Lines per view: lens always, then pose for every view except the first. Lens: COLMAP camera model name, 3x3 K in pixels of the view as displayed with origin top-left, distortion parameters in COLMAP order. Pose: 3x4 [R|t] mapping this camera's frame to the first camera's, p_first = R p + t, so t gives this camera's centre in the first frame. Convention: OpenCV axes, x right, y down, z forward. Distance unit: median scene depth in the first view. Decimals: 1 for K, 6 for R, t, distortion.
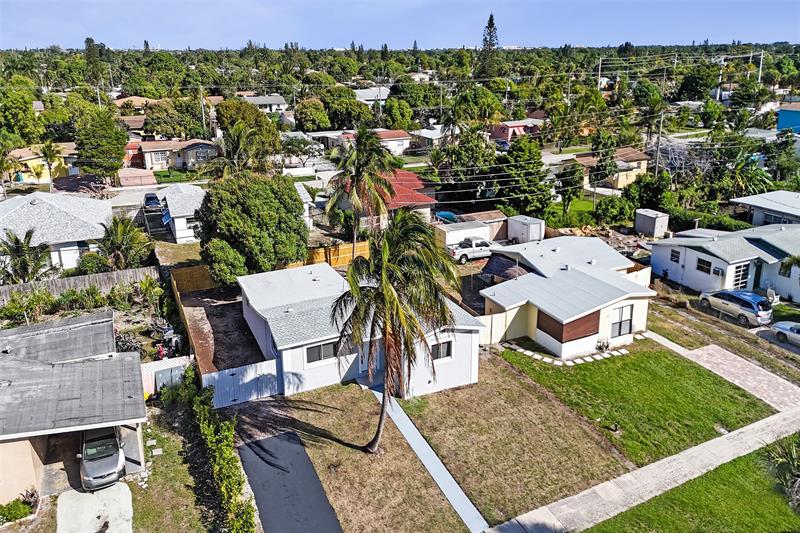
lens RADIAL K [[586.6, 0, 402.8], [0, 586.6, 220.7], [0, 0, 1]] dist [0.079369, -0.068858]
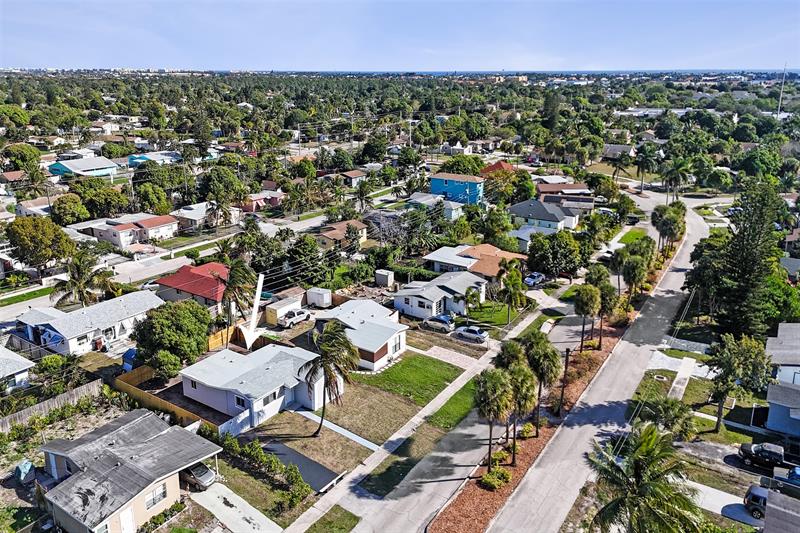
lens RADIAL K [[586.6, 0, 402.8], [0, 586.6, 220.7], [0, 0, 1]] dist [0.079369, -0.068858]
pose [[0.860348, -0.116675, 0.496174, -0.477128], [0.133413, 0.991059, 0.001712, -0.213550], [-0.491937, 0.064723, 0.868222, -0.661757]]
